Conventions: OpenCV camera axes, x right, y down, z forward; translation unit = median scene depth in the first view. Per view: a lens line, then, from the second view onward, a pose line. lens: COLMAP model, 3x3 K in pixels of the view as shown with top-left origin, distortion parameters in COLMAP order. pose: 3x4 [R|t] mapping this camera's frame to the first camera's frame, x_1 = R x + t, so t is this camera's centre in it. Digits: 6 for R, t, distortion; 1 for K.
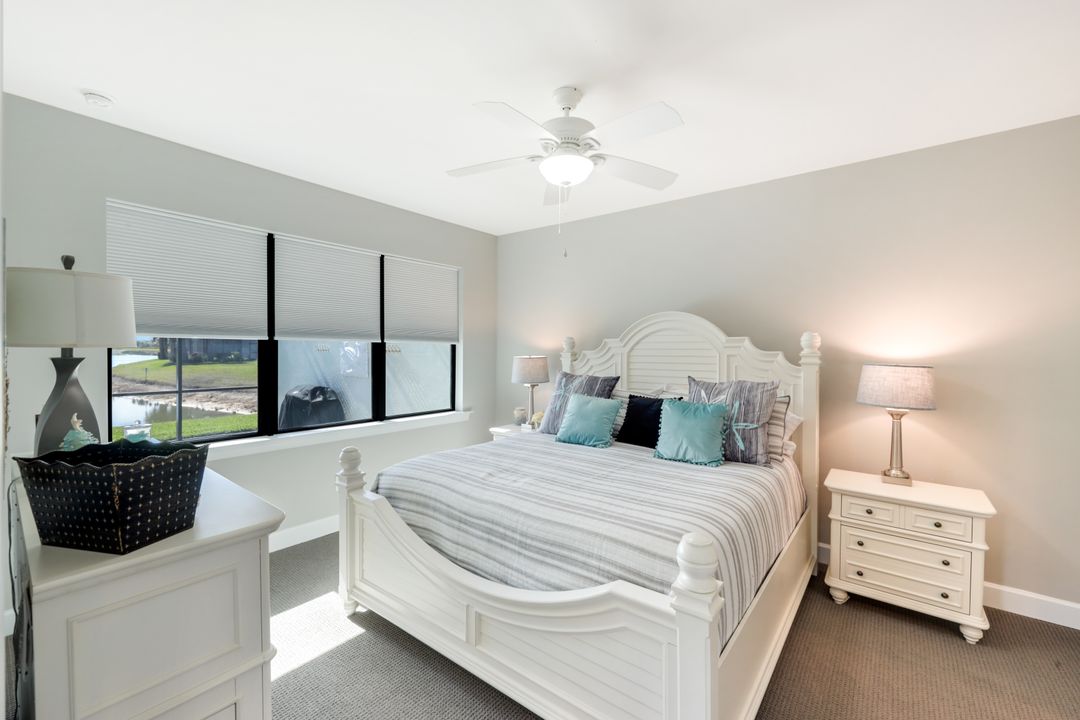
lens RADIAL K [[459.0, 0, 539.4], [0, 459.0, 359.5], [0, 0, 1]] dist [0.000536, 0.000148]
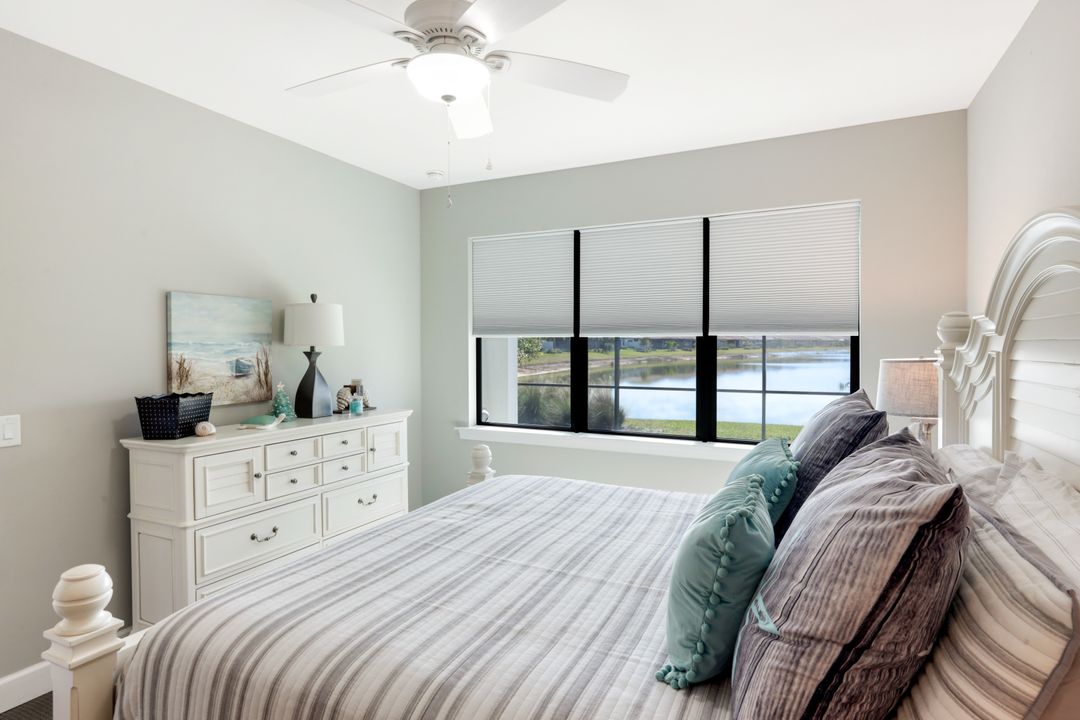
lens RADIAL K [[584.2, 0, 539.2], [0, 584.2, 362.4], [0, 0, 1]] dist [0.008480, -0.007140]
pose [[0.193532, 0.020410, -0.980882, 0.857983], [-0.017448, 0.999697, 0.017359, -0.010872], [0.980939, 0.013755, 0.193830, 0.895134]]
